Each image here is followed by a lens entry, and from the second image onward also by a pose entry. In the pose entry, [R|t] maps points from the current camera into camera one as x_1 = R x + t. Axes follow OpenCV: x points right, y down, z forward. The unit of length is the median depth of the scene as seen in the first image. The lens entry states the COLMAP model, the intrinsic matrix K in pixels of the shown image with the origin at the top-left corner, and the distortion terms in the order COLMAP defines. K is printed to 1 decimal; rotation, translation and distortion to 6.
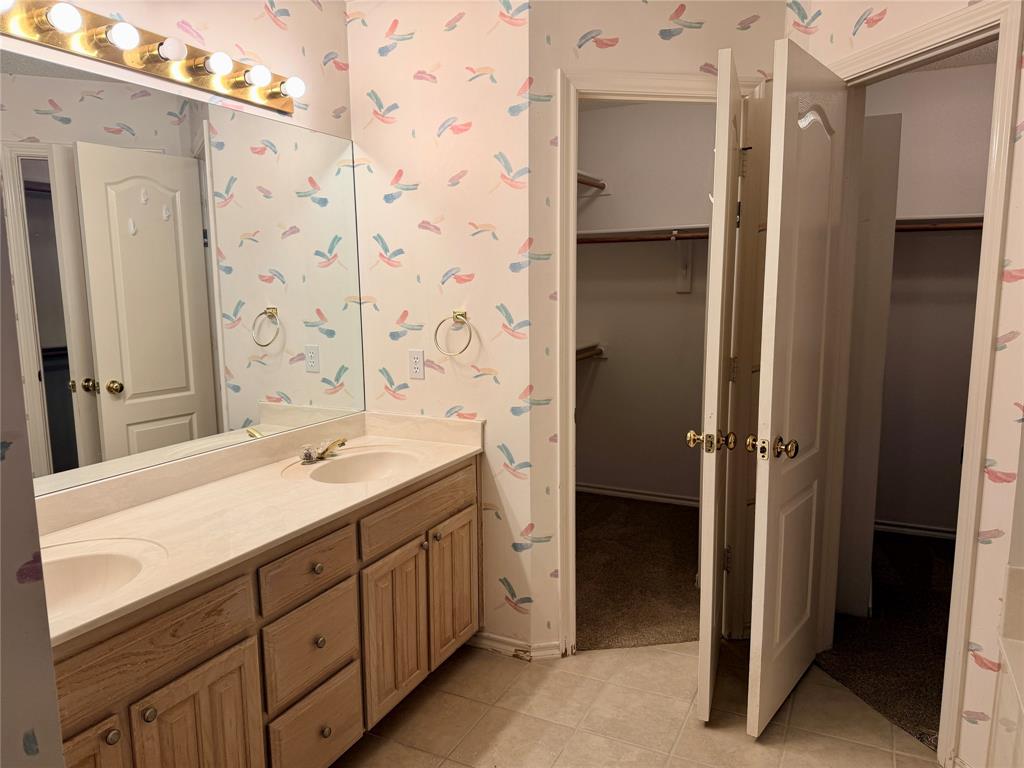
lens RADIAL K [[721.7, 0, 512.4], [0, 721.7, 386.0], [0, 0, 1]] dist [0.079314, -0.082751]
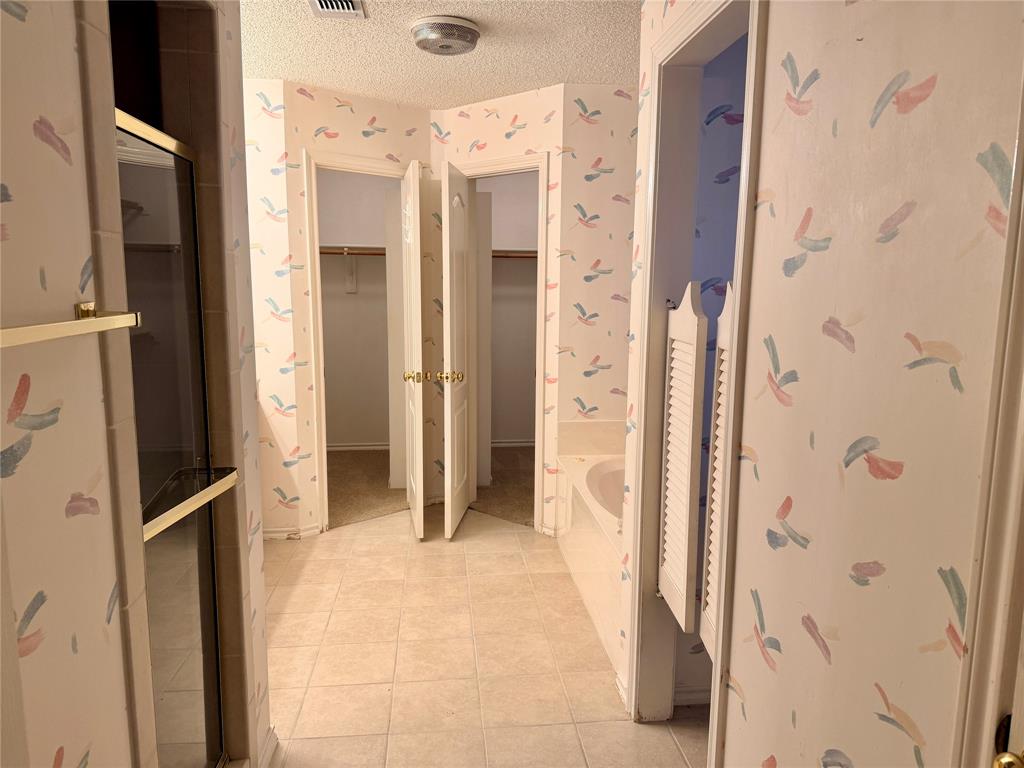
lens RADIAL K [[713.6, 0, 512.9], [0, 713.6, 380.1], [0, 0, 1]] dist [0.127599, -0.197329]
pose [[0.862253, -0.053996, 0.503591, -0.340920], [0.060085, 0.998185, 0.004148, 0.076300], [-0.502901, 0.026682, 0.863932, -0.524234]]
